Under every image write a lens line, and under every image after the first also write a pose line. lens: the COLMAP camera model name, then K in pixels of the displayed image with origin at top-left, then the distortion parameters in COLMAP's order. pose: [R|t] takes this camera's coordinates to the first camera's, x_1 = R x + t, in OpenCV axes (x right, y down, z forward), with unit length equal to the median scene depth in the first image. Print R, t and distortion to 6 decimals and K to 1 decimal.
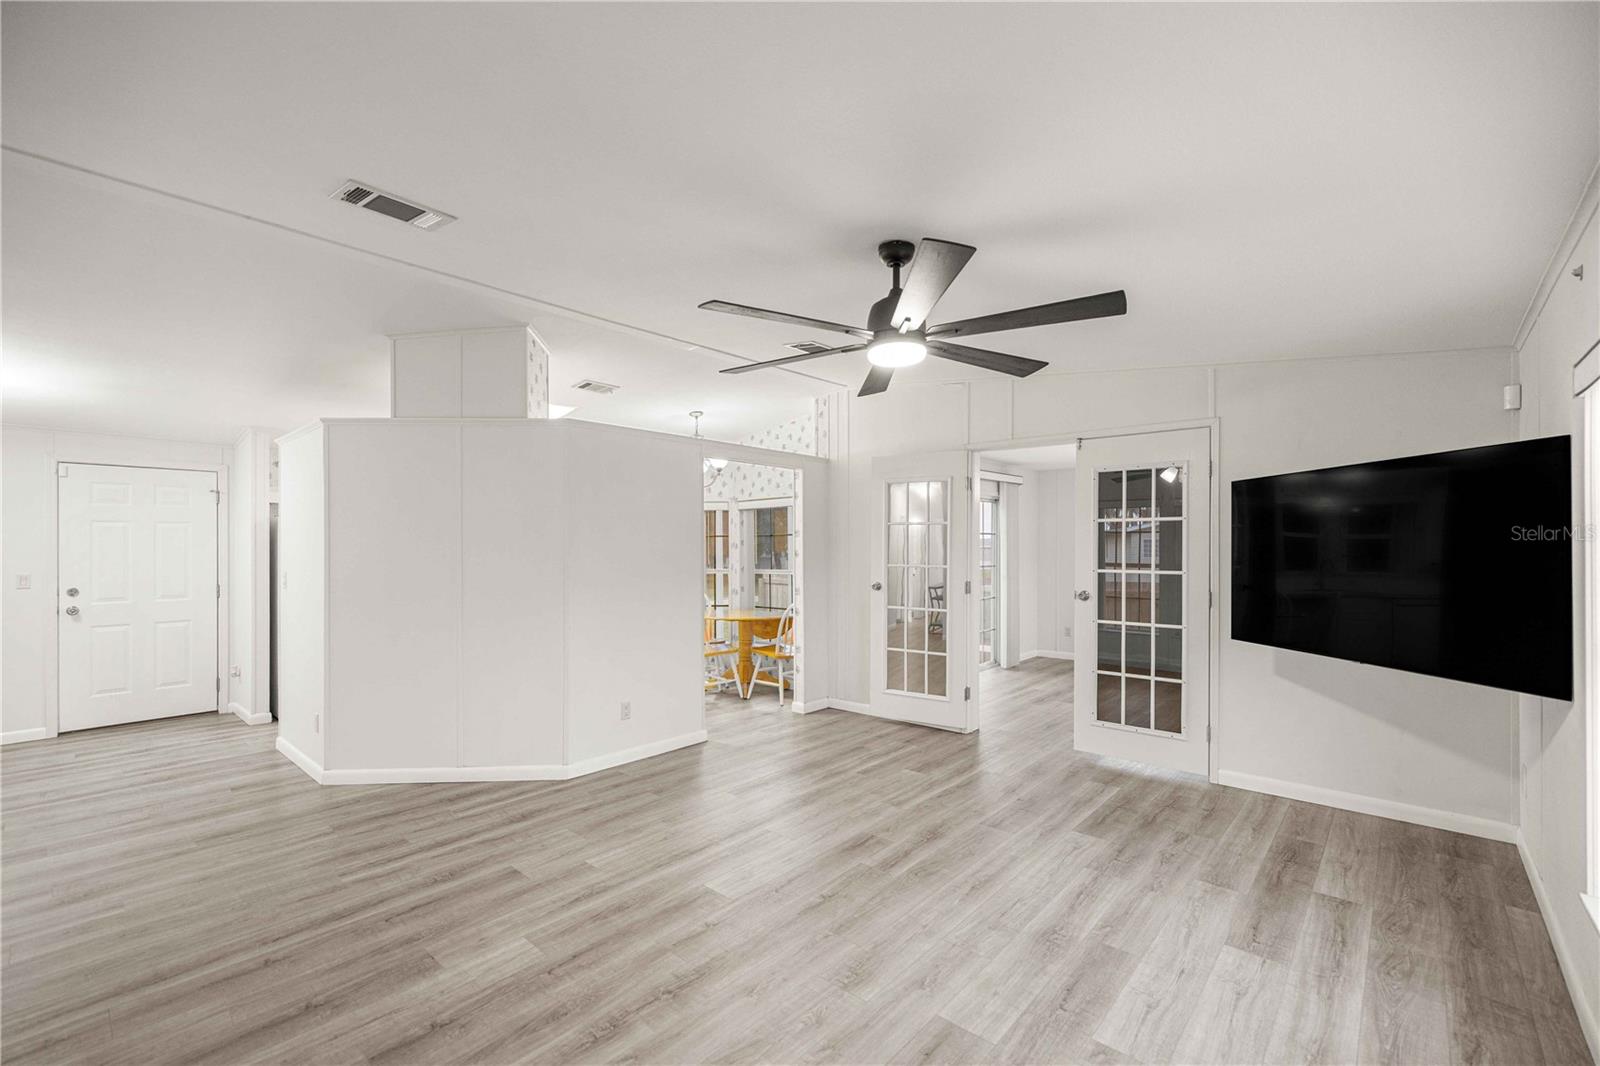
lens RADIAL K [[674.3, 0, 800.7], [0, 674.3, 546.9], [0, 0, 1]] dist [-0.004023, 0.000550]
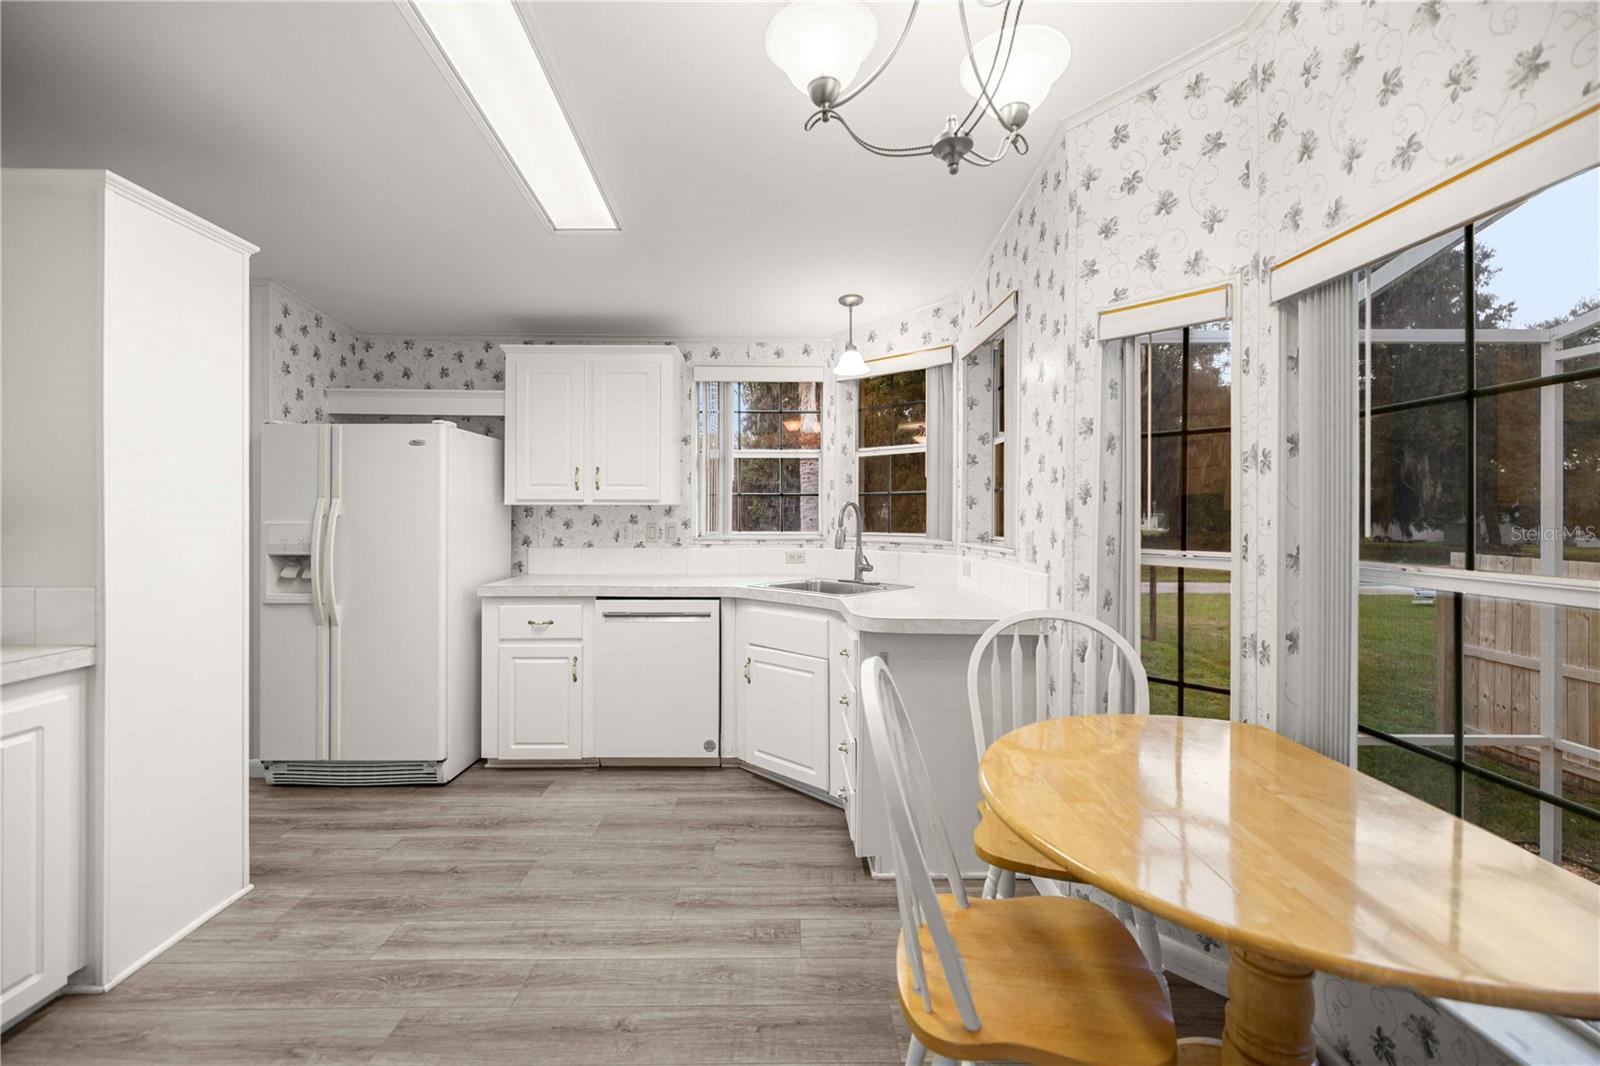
lens RADIAL K [[674.3, 0, 804.6], [0, 674.3, 517.8], [0, 0, 1]] dist [-0.004023, 0.000550]
pose [[0.686070, 0.012733, -0.727424, -0.070400], [-0.006796, 0.999915, 0.011094, 0.036190], [0.727504, -0.002668, 0.686098, 1.512187]]
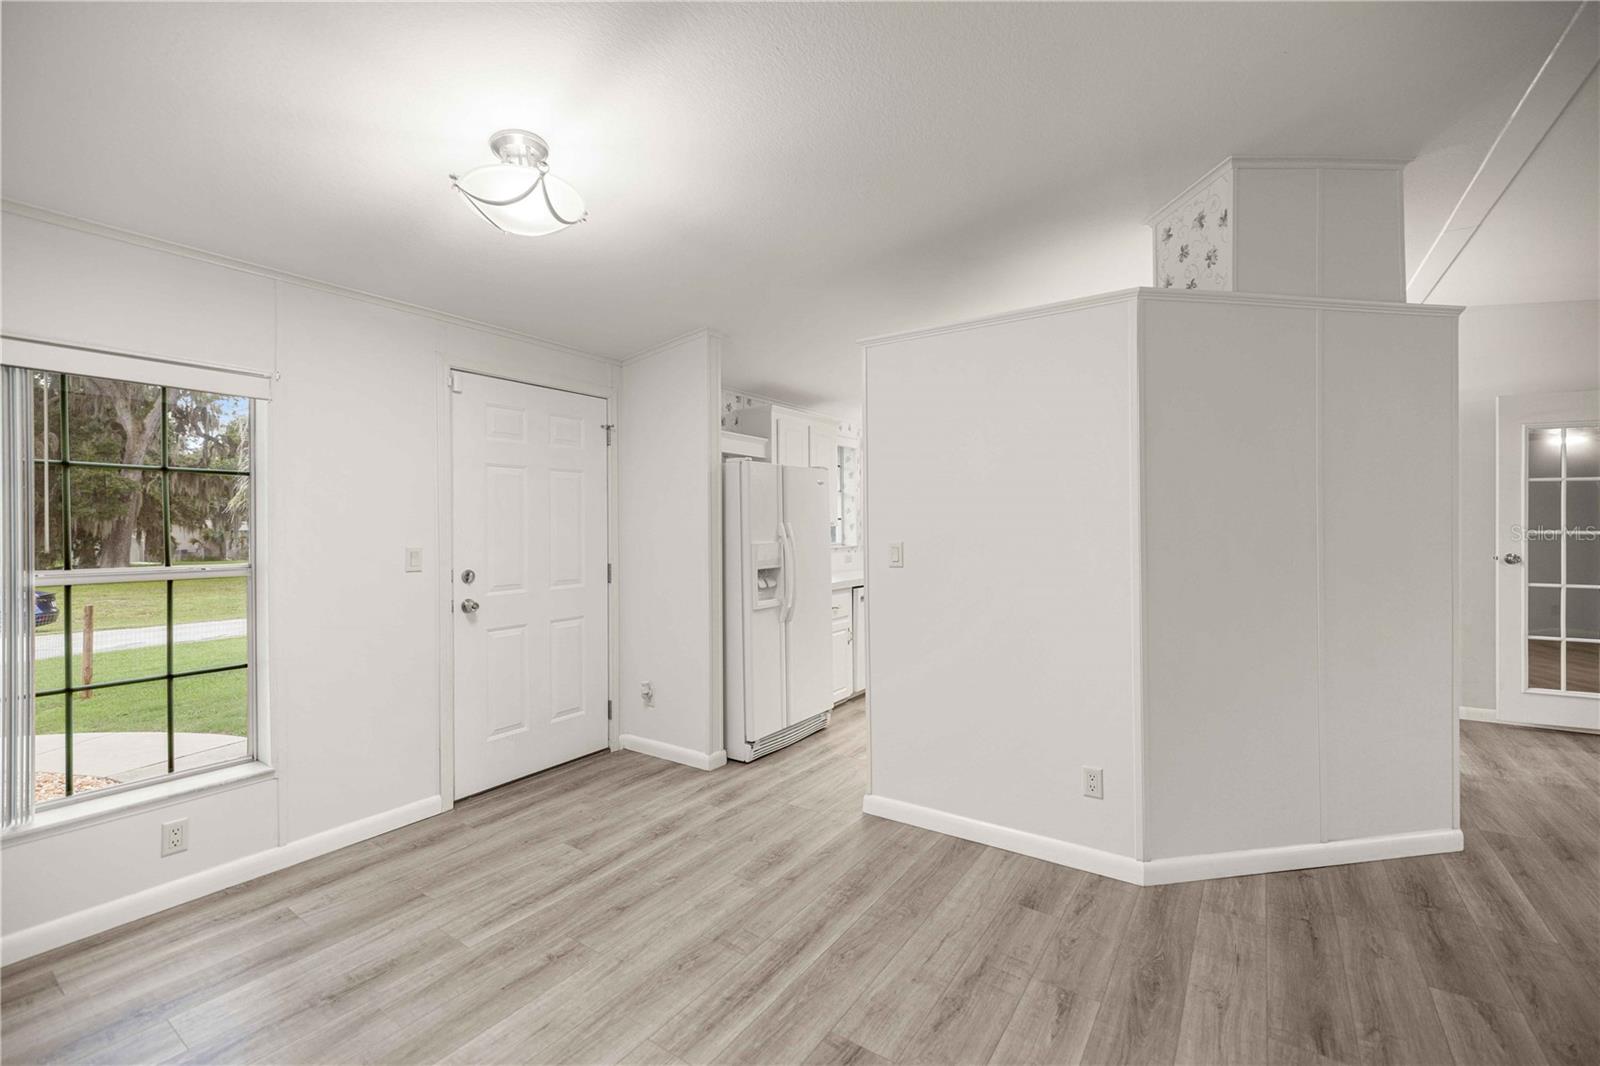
lens RADIAL K [[674.3, 0, 794.8], [0, 674.3, 526.7], [0, 0, 1]] dist [-0.004023, 0.000550]
pose [[0.992934, -0.001672, 0.118658, -1.293826], [0.001347, 0.999995, 0.002817, 0.028965], [-0.118663, -0.002637, 0.992931, 0.508272]]
